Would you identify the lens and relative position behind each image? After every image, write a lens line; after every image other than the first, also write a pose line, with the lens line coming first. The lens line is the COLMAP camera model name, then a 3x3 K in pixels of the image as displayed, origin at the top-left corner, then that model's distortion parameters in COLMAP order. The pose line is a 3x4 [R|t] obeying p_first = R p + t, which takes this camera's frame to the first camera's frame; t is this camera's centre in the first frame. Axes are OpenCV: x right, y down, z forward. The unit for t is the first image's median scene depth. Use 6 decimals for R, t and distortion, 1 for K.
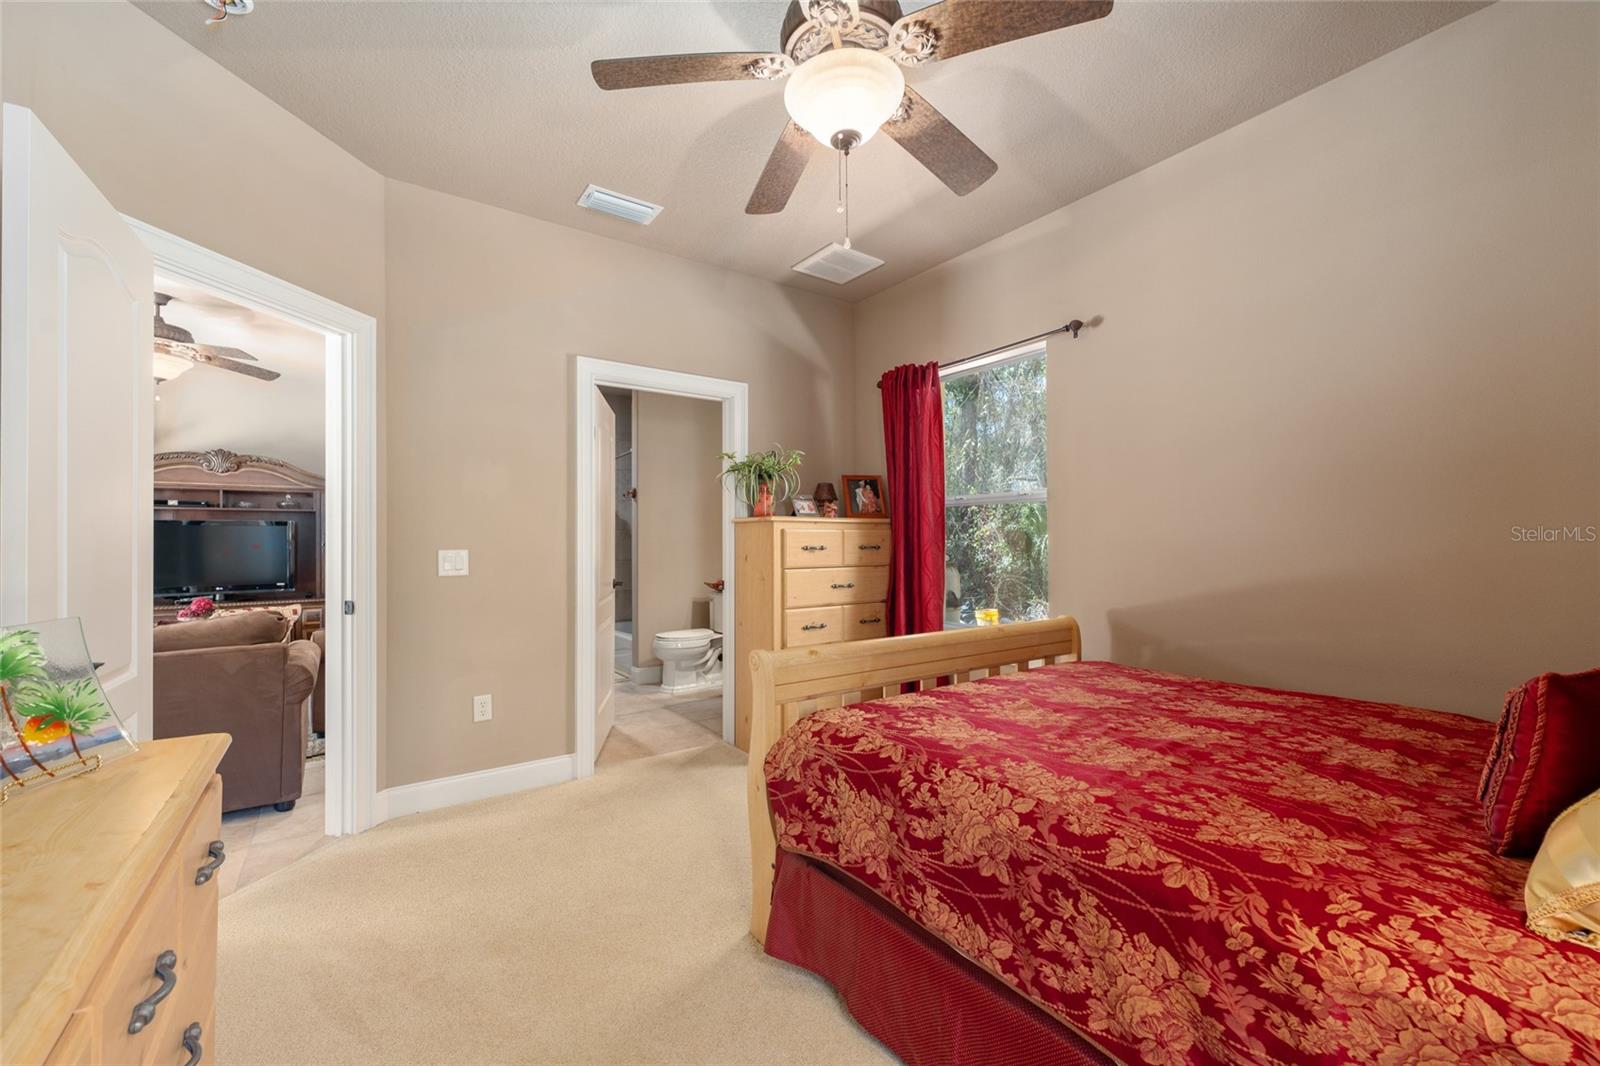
lens RADIAL K [[635.9, 0, 799.6], [0, 635.9, 535.9], [0, 0, 1]] dist [0.002127, -0.000488]
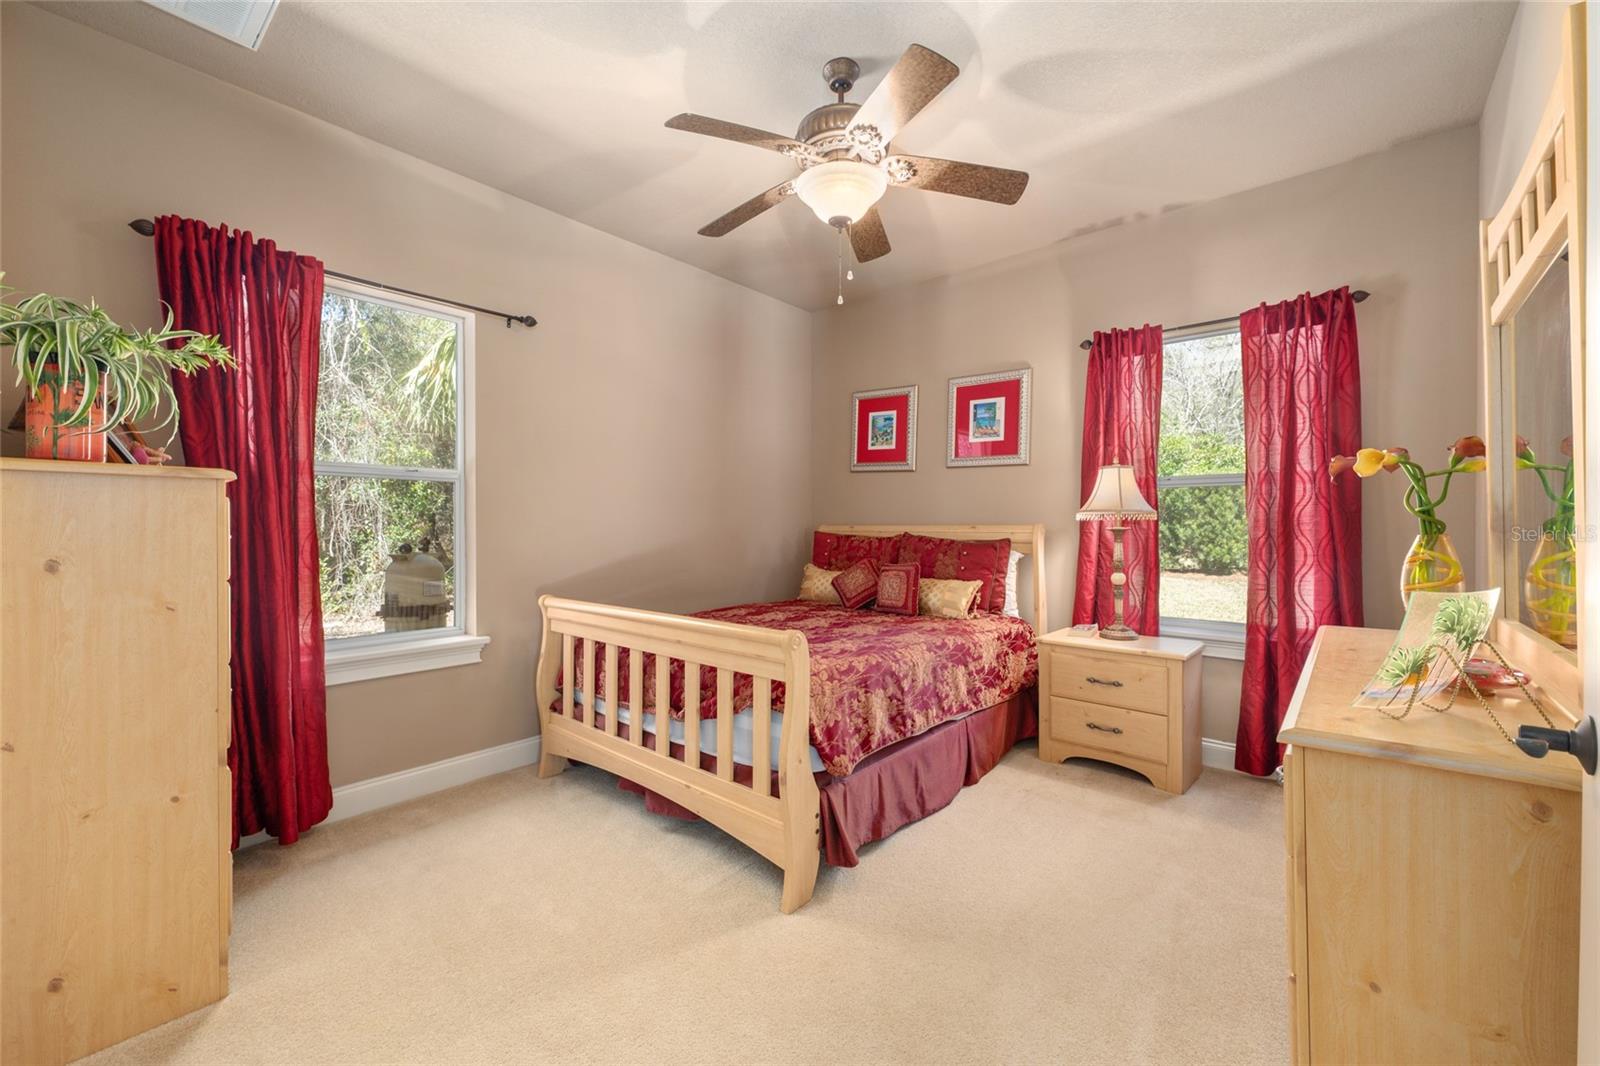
lens RADIAL K [[635.9, 0, 798.4], [0, 635.9, 529.6], [0, 0, 1]] dist [0.002127, -0.000488]
pose [[-0.229947, -0.001504, 0.973202, -1.431536], [-0.005700, 0.999984, 0.000199, 0.026445], [-0.973187, -0.005502, -0.229951, 1.663402]]
